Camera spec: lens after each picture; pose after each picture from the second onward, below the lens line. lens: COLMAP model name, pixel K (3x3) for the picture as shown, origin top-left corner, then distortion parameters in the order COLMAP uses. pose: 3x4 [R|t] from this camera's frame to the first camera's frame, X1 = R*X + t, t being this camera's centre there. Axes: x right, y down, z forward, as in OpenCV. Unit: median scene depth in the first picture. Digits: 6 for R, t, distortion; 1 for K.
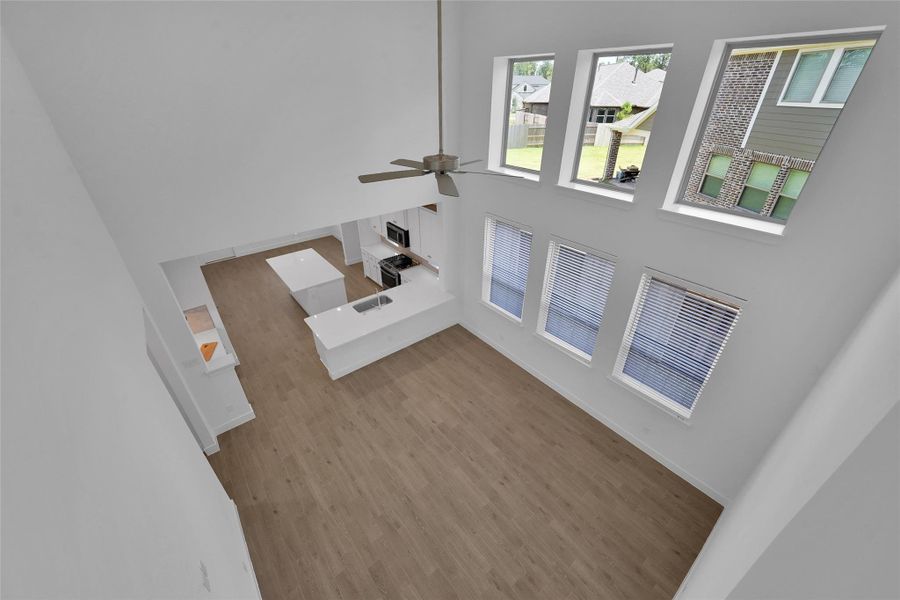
lens RADIAL K [[357.2, 0, 454.2], [0, 357.2, 297.4], [0, 0, 1]] dist [0.001526, 0.000118]
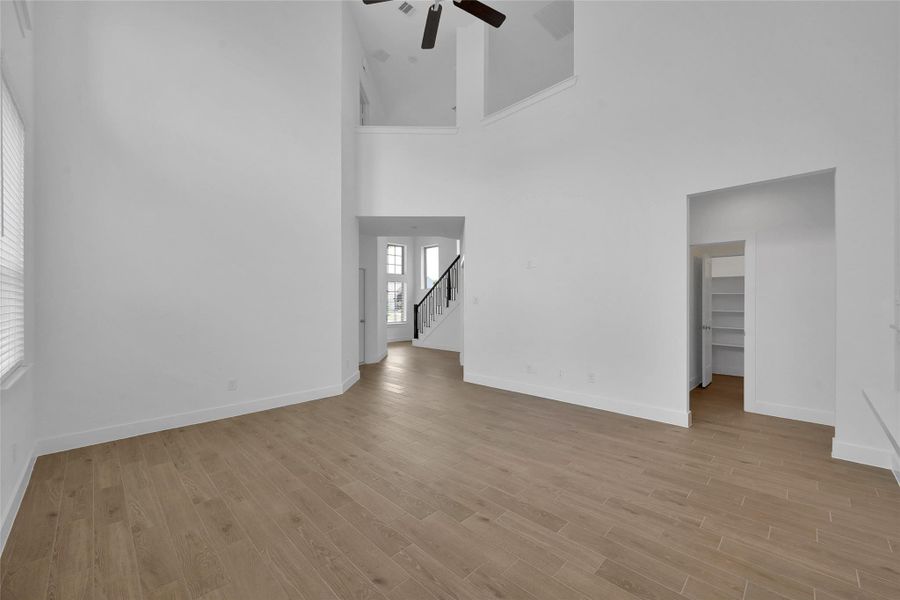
lens RADIAL K [[357.2, 0, 451.5], [0, 357.2, 302.5], [0, 0, 1]] dist [0.001526, 0.000118]
pose [[-0.994393, 0.004589, -0.105645, 0.022558], [-0.049390, 0.863229, 0.502391, -0.058389], [0.093501, 0.504792, -0.858162, 1.416927]]
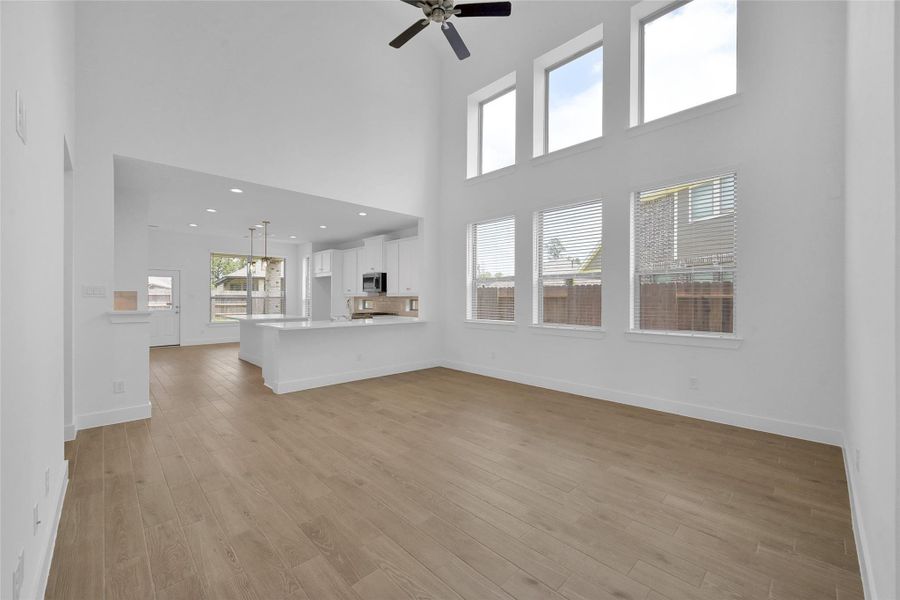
lens RADIAL K [[357.2, 0, 457.6], [0, 357.2, 295.7], [0, 0, 1]] dist [0.001526, 0.000118]
pose [[0.995116, 0.000145, 0.098711, -0.050945], [0.050176, 0.860430, -0.507092, 0.605423], [-0.085007, 0.509568, 0.856221, 0.295243]]
